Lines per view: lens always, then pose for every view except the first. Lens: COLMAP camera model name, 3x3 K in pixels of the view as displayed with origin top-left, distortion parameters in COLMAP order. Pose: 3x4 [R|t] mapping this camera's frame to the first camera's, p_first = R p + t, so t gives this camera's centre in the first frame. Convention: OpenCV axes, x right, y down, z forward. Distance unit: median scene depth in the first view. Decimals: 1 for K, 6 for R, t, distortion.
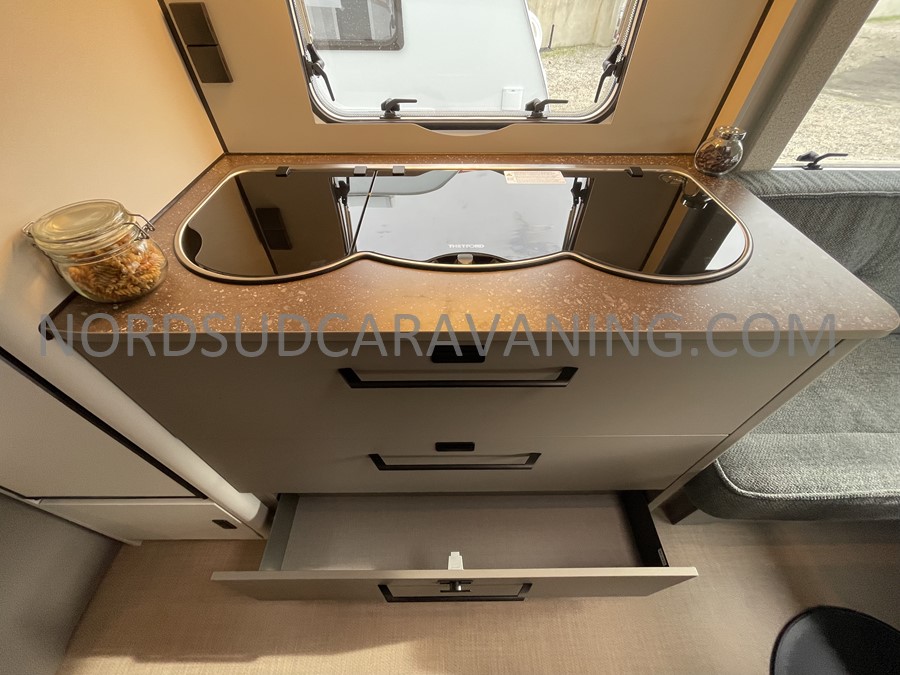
lens RADIAL K [[363.9, 0, 449.4], [0, 363.9, 334.1], [0, 0, 1]] dist [0.000569, -0.000069]
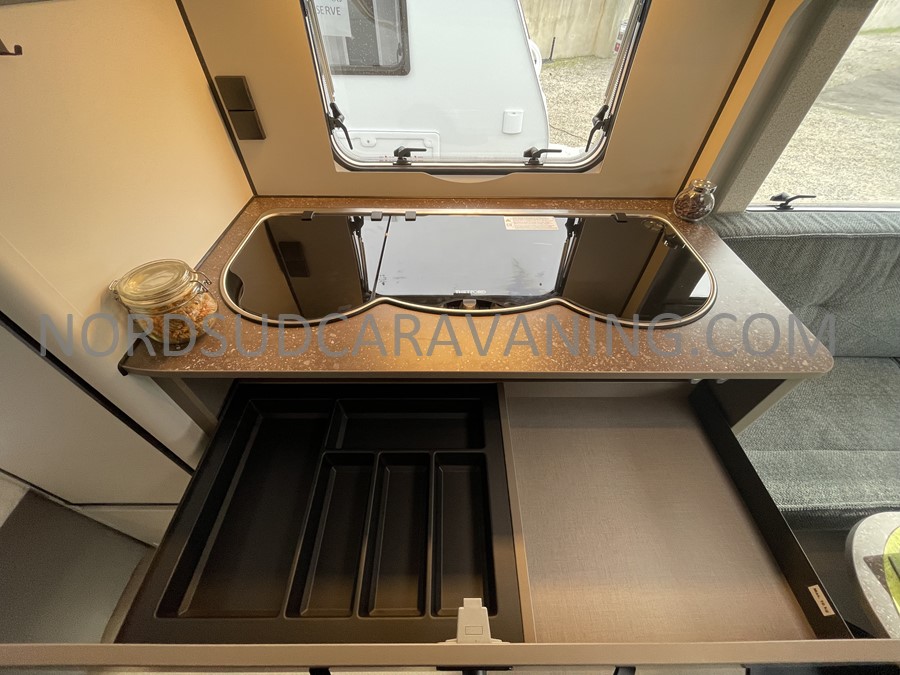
lens RADIAL K [[363.9, 0, 449.4], [0, 363.9, 334.1], [0, 0, 1]] dist [0.000569, -0.000069]
pose [[0.999976, 0.006730, -0.001471, -0.013334], [-0.006744, 0.999926, -0.010161, -0.065753], [0.001402, 0.010170, 0.999947, -0.115600]]
